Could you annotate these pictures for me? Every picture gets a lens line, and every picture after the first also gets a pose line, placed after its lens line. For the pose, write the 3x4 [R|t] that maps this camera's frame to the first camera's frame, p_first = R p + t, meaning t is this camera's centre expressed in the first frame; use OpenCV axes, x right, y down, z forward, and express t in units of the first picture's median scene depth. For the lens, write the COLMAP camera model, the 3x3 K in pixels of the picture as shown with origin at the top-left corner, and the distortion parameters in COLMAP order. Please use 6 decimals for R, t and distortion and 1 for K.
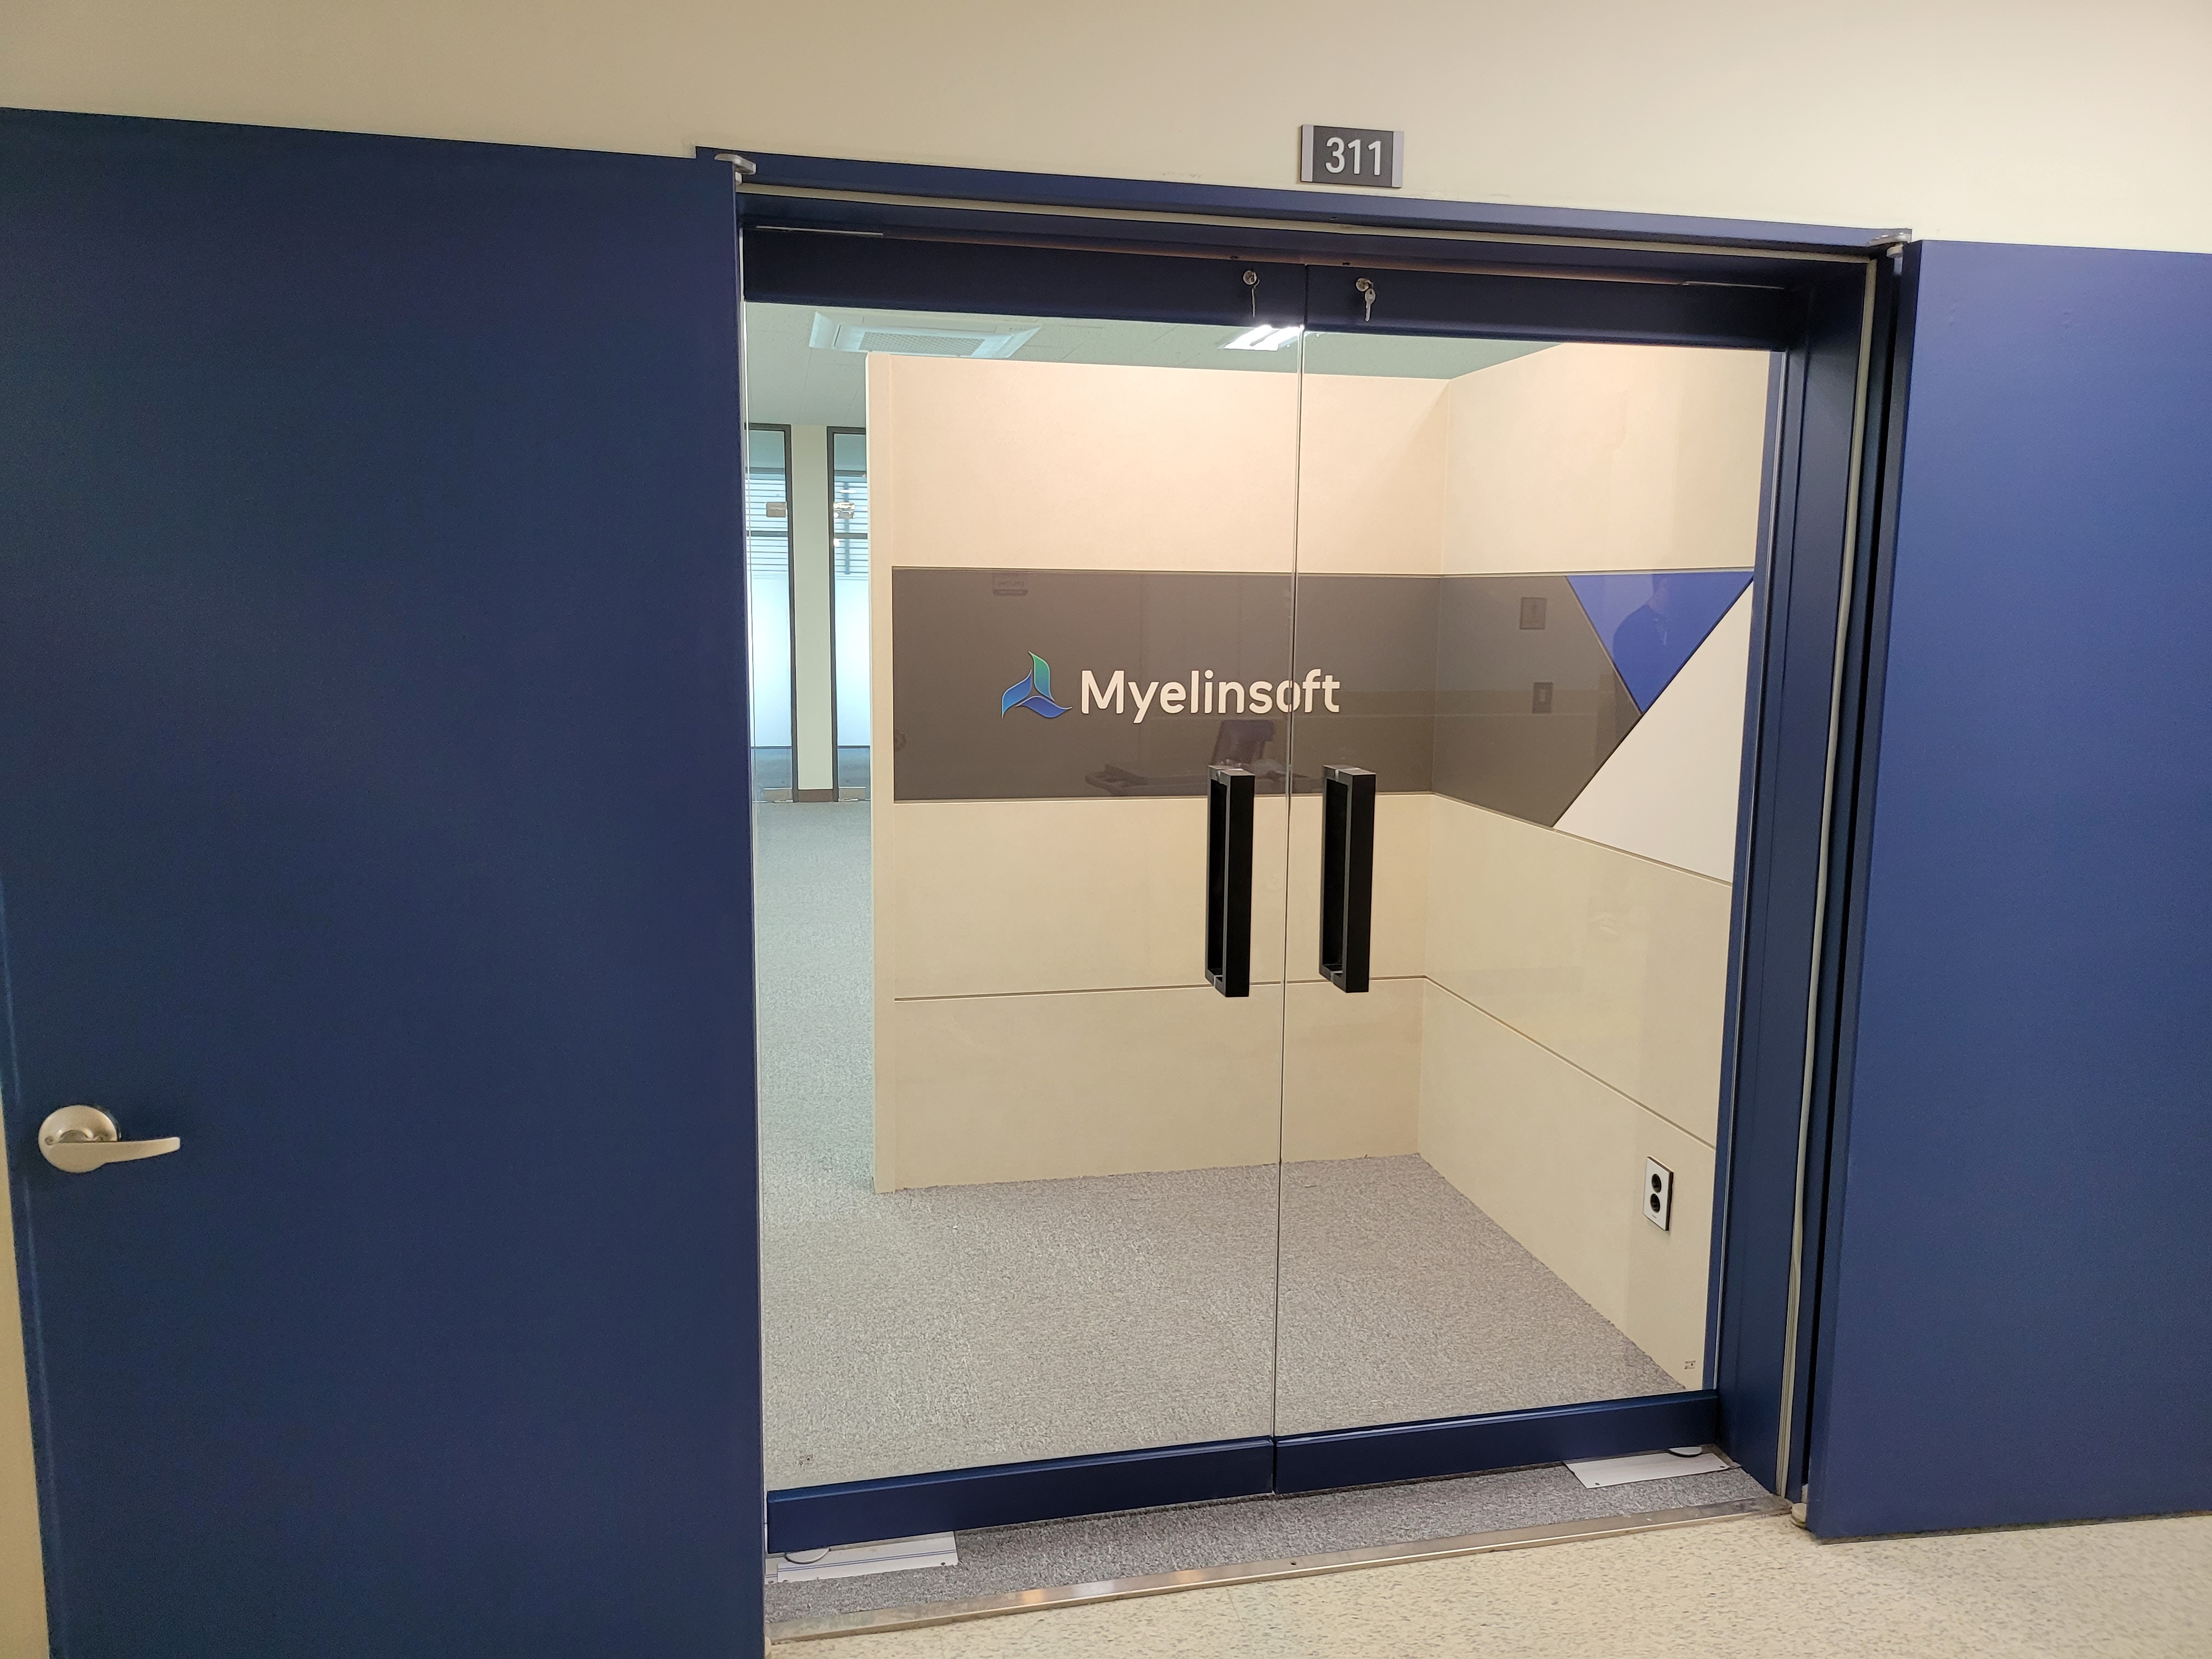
lens RADIAL K [[1527.7, 0, 1118.7], [0, 1527.7, 797.9], [0, 0, 1]] dist [0.002723, 0.000321]
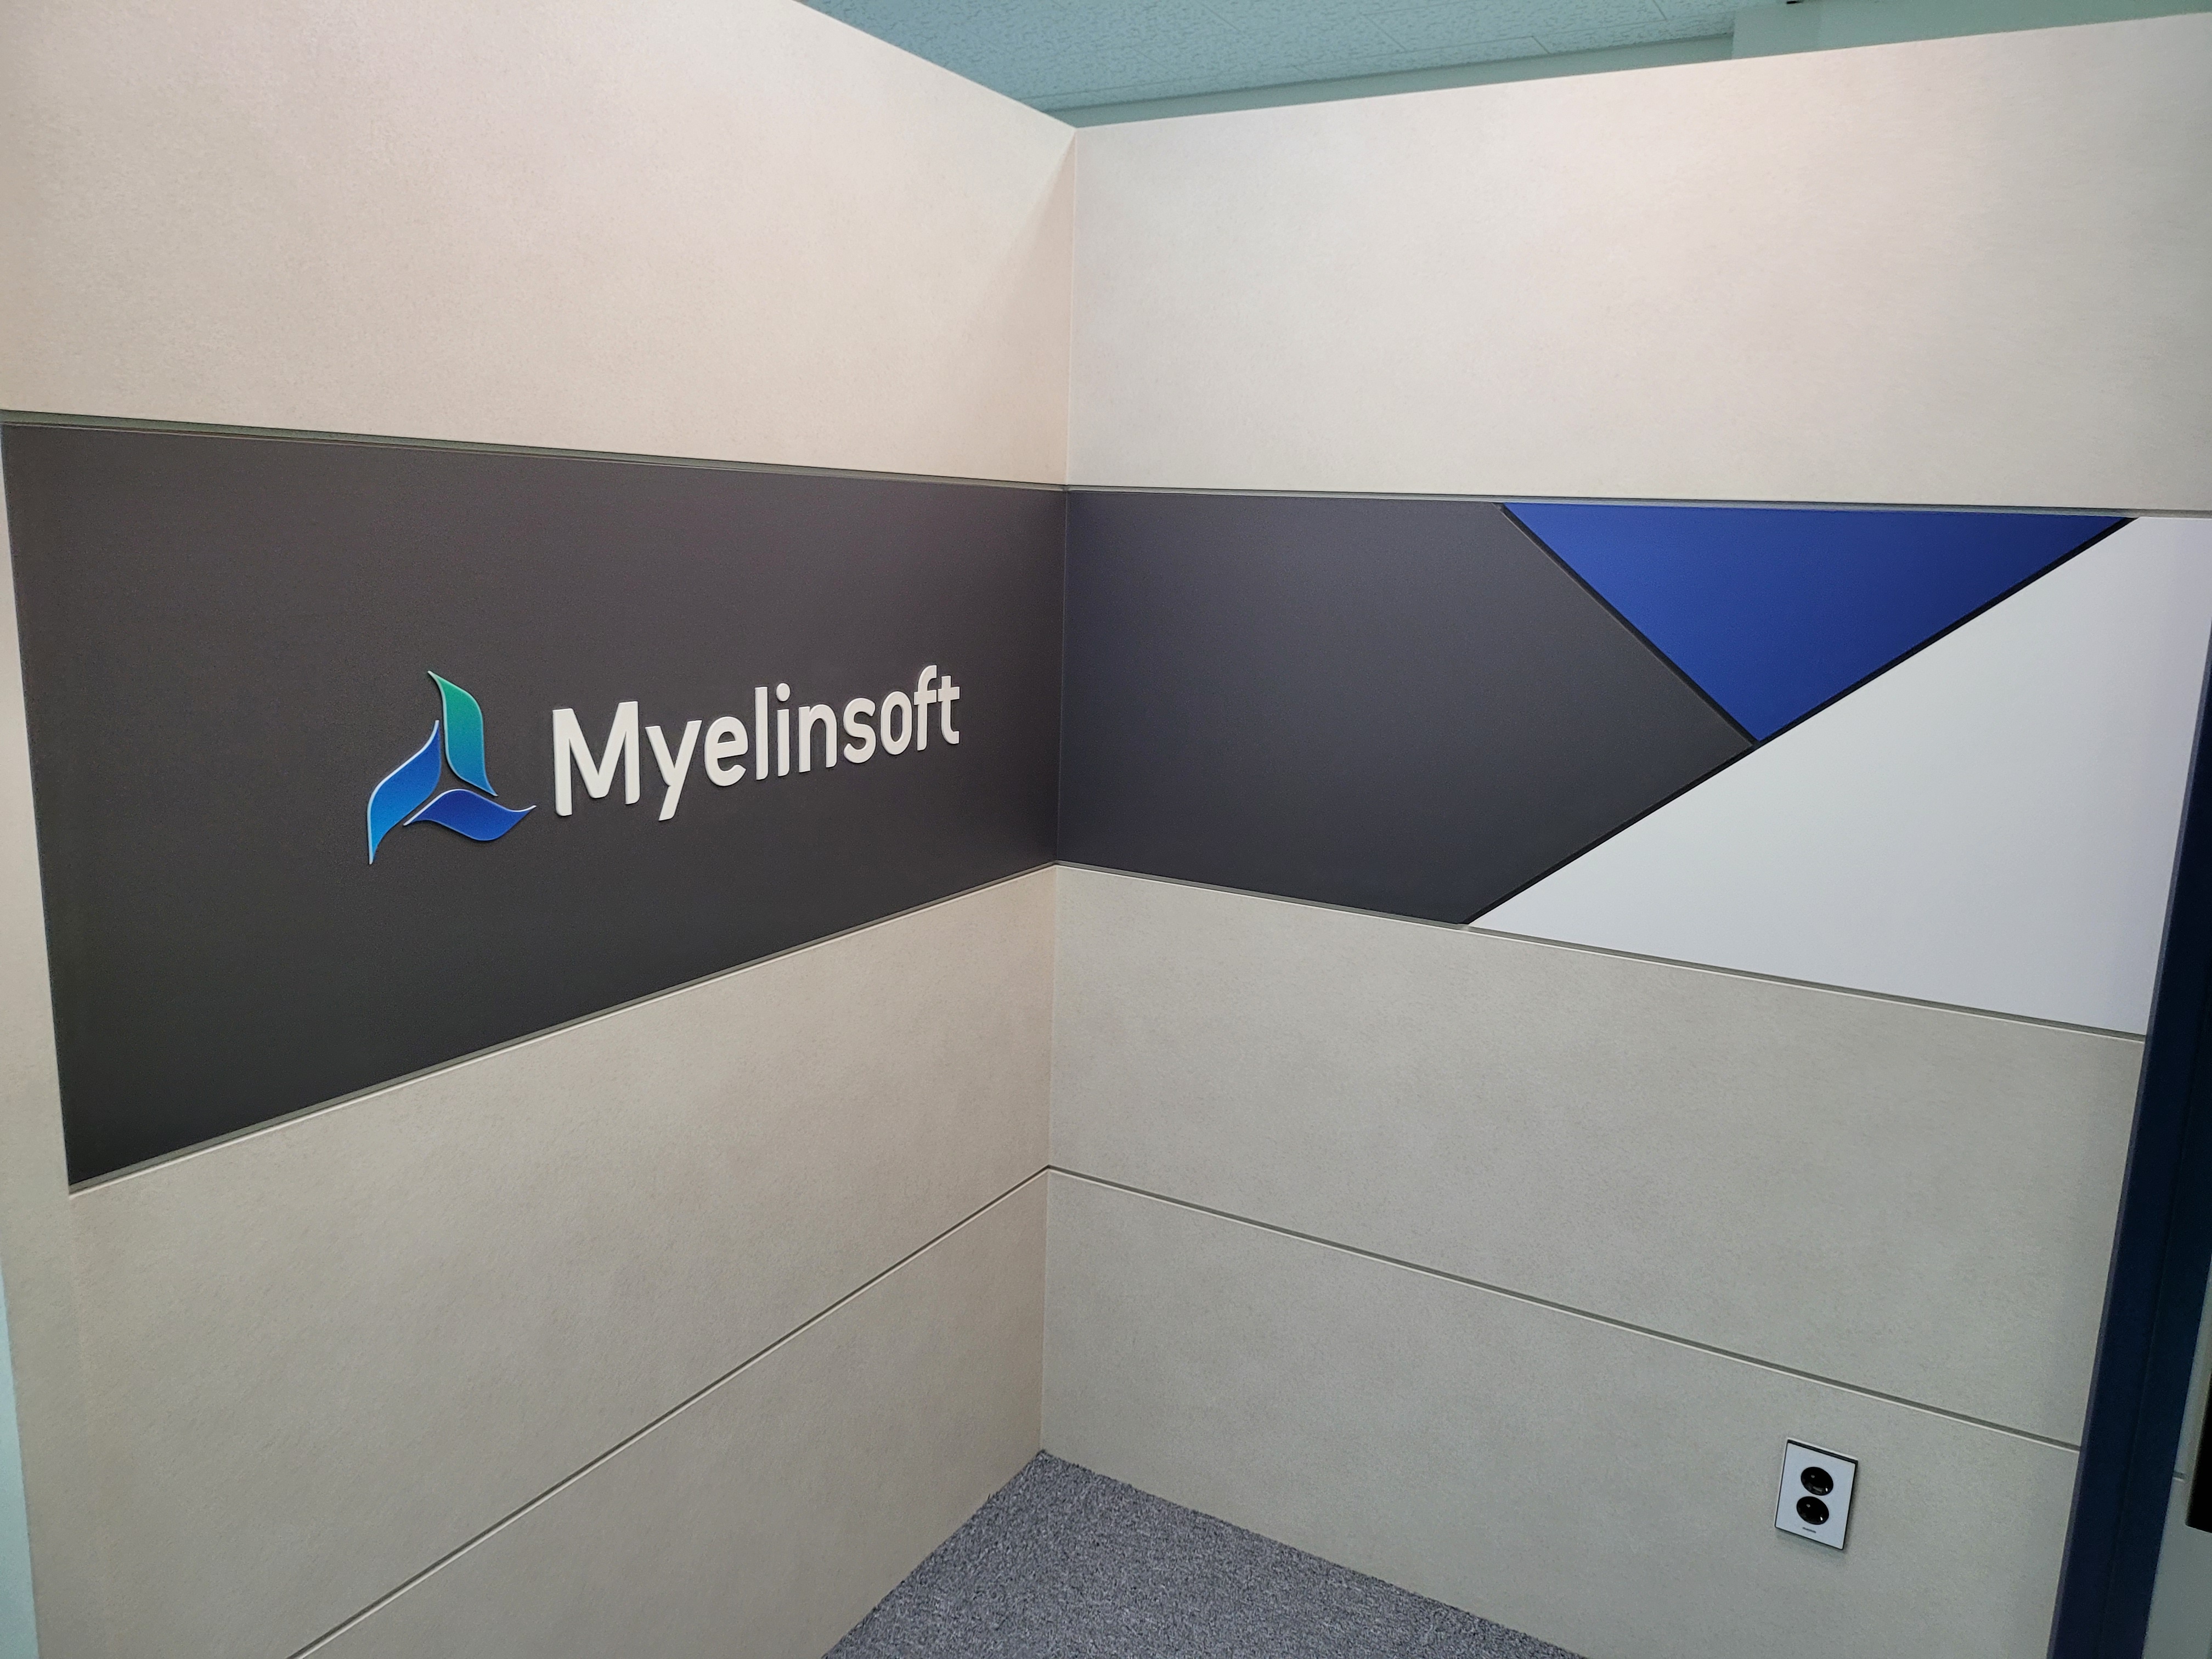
lens RADIAL K [[1527.7, 0, 1118.7], [0, 1527.7, 797.9], [0, 0, 1]] dist [0.002723, 0.000321]
pose [[0.670795, -0.120572, 0.731776, -0.212873], [0.070246, 0.992590, 0.099153, -0.087897], [-0.738308, -0.015107, 0.674294, 0.616754]]
